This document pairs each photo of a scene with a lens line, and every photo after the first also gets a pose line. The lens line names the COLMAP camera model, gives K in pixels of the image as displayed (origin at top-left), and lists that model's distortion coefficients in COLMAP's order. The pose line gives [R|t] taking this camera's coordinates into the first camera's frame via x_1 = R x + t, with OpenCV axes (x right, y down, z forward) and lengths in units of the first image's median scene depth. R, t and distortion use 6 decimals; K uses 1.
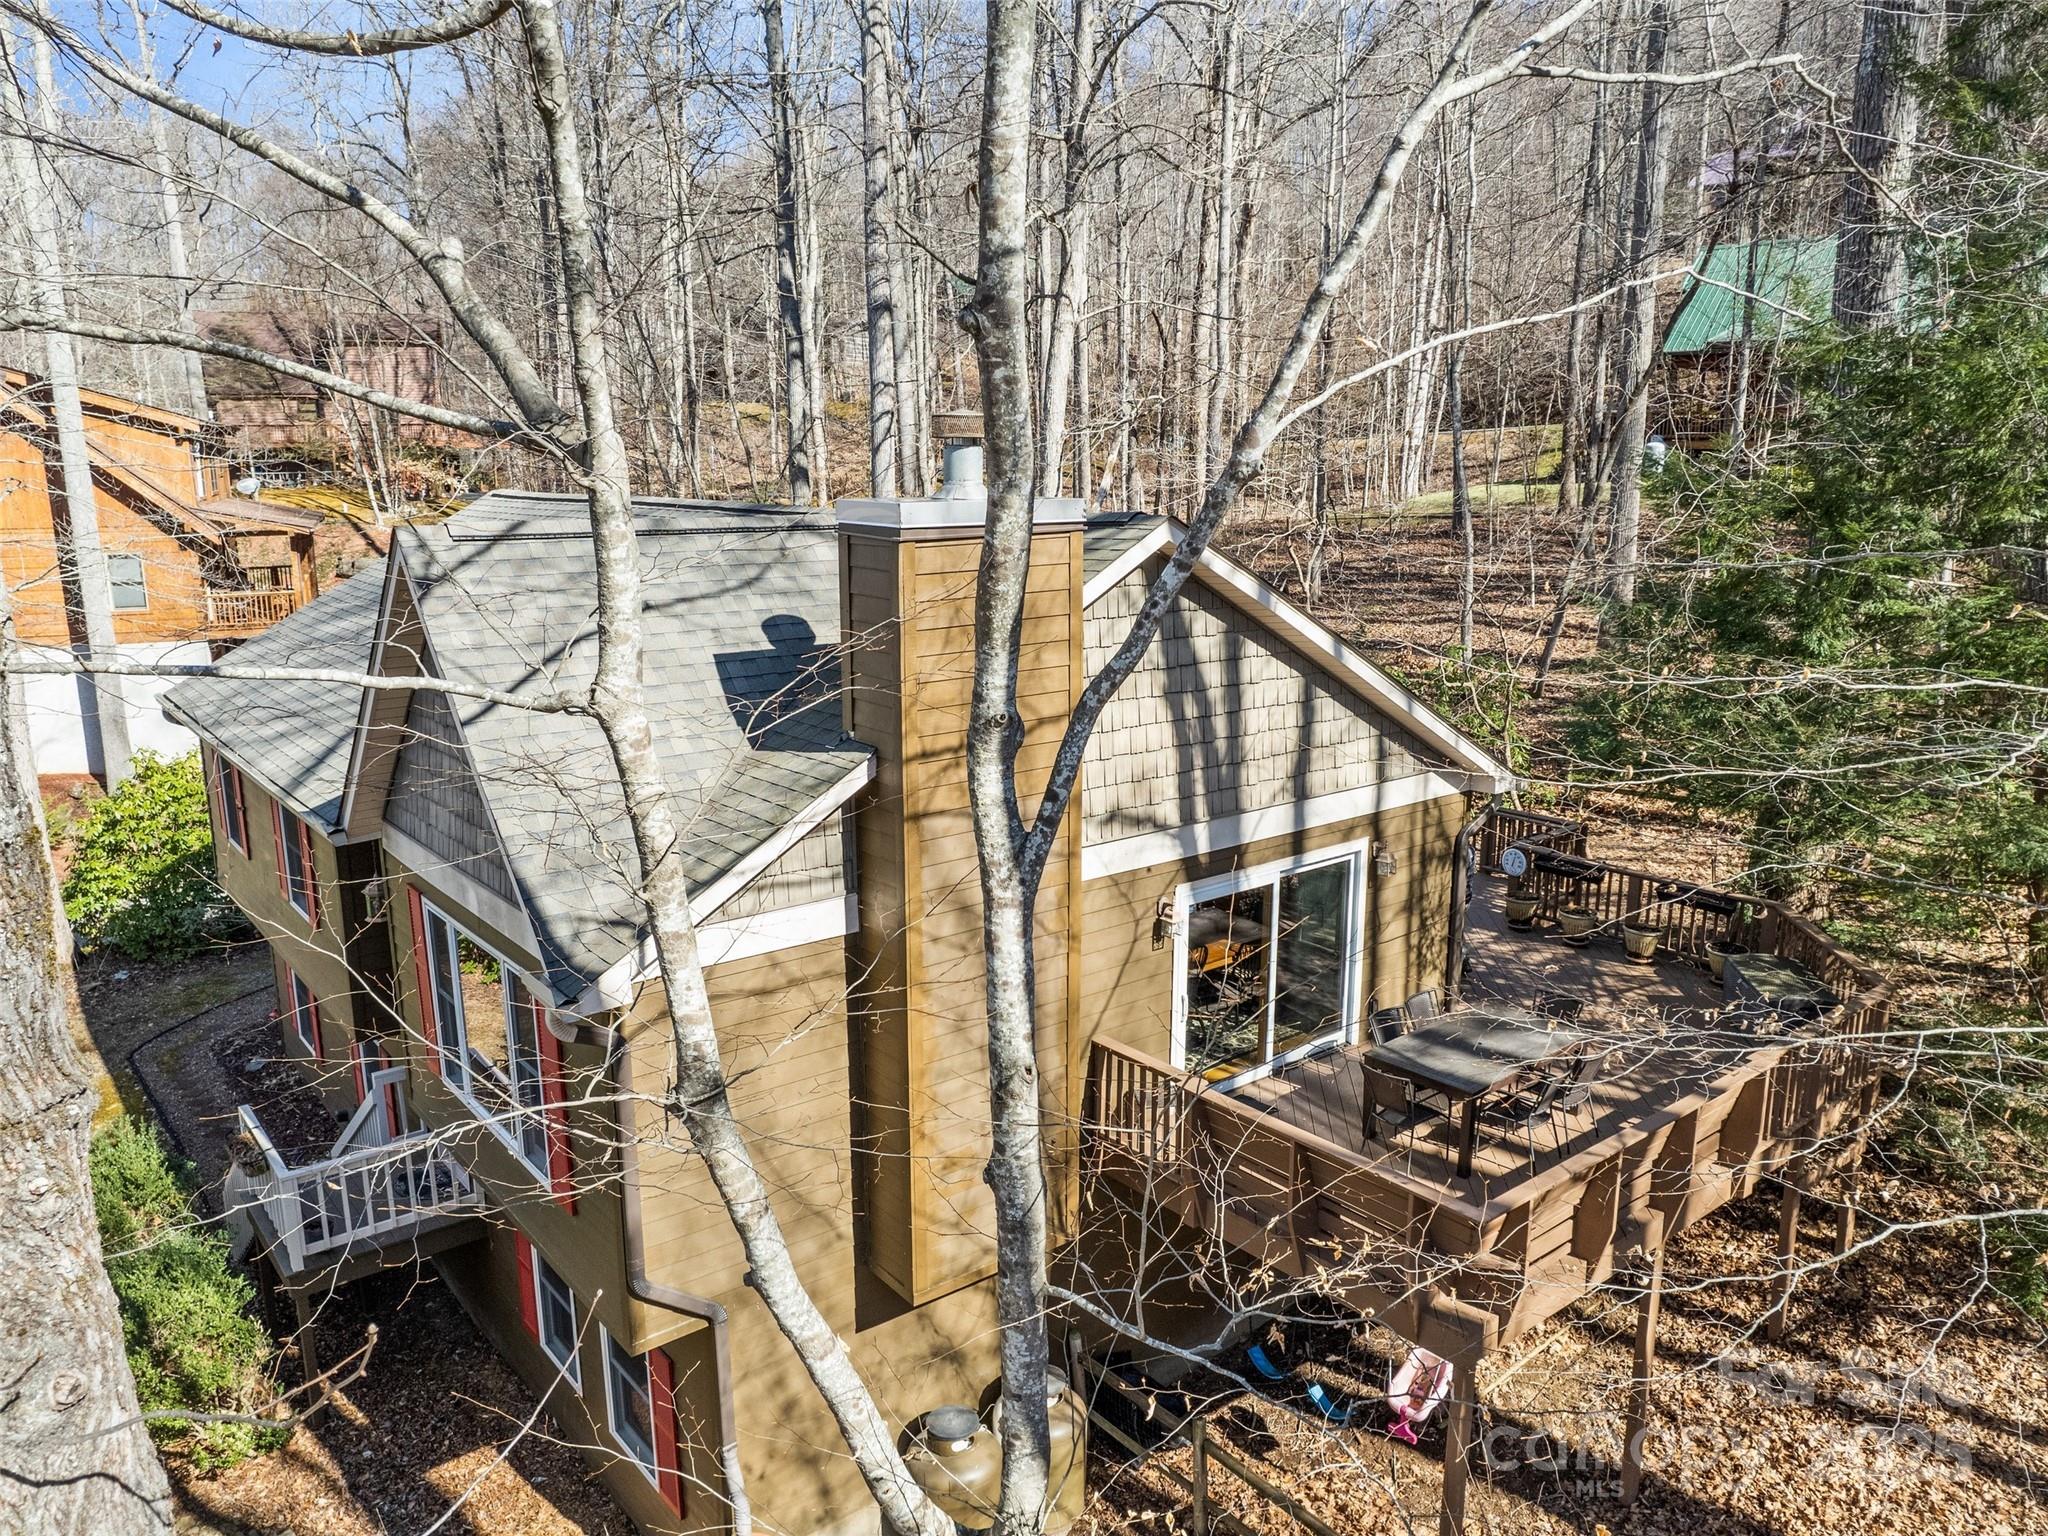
lens RADIAL K [[1429.1, 0, 1048.7], [0, 1429.1, 776.3], [0, 0, 1]] dist [-0.101851, 0.070828]
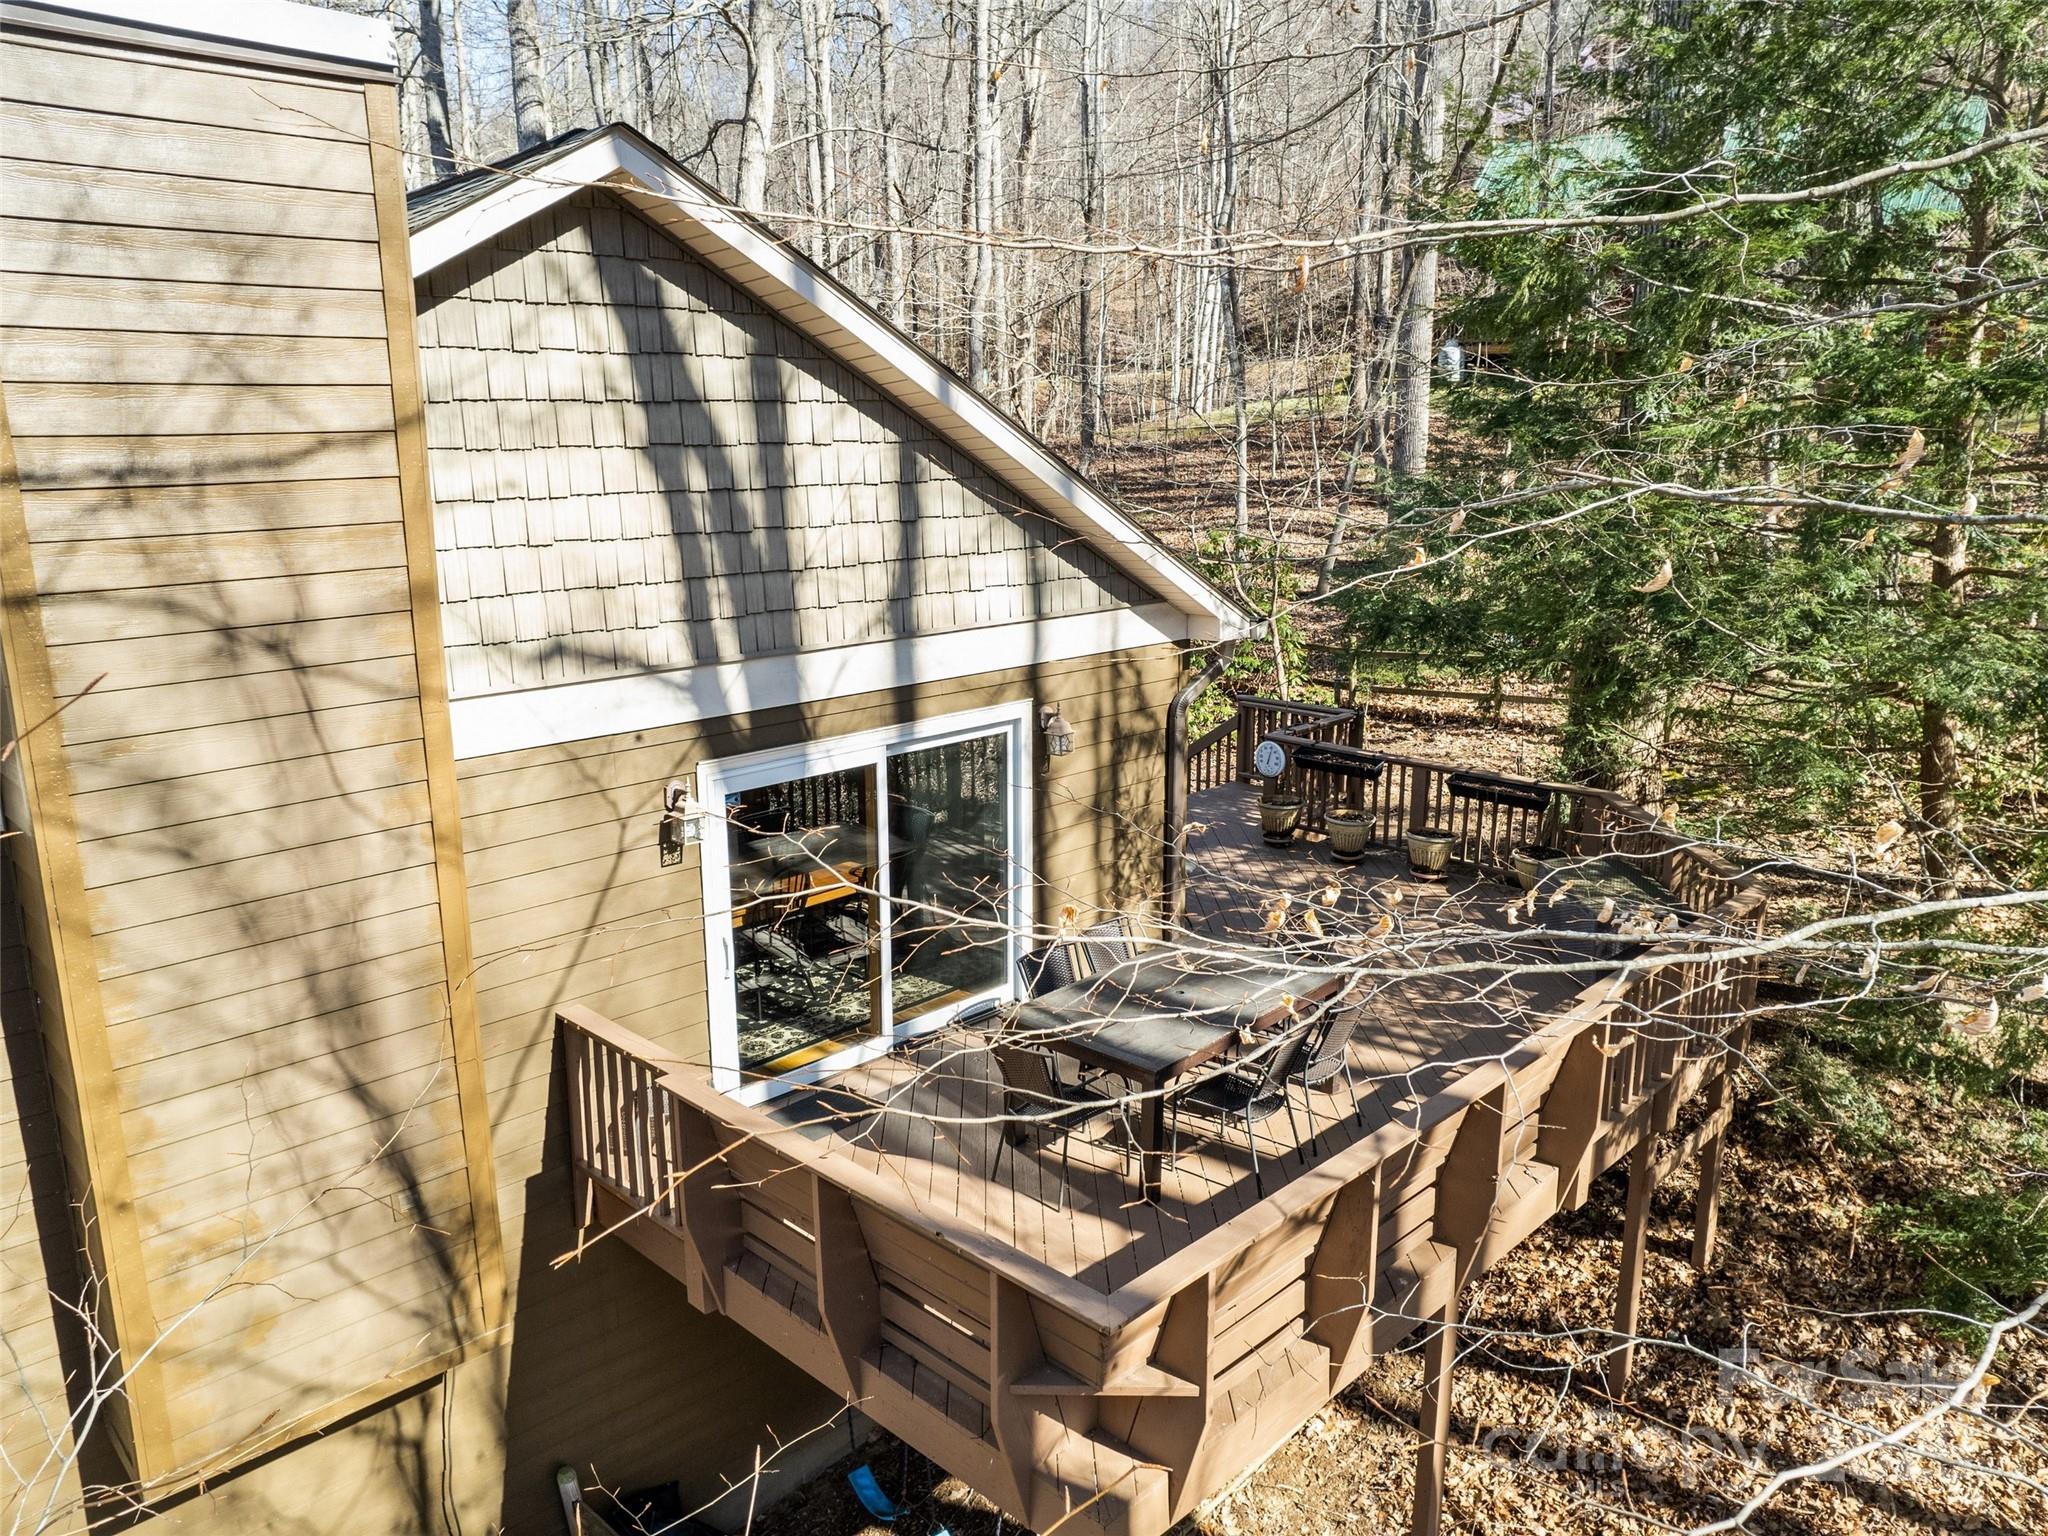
lens RADIAL K [[1429.1, 0, 1048.7], [0, 1429.1, 776.3], [0, 0, 1]] dist [-0.101851, 0.070828]
pose [[0.992235, -0.029374, 0.120861, 0.166046], [0.026841, 0.999386, 0.022530, 0.070439], [-0.121448, -0.019111, 0.992414, 0.349529]]
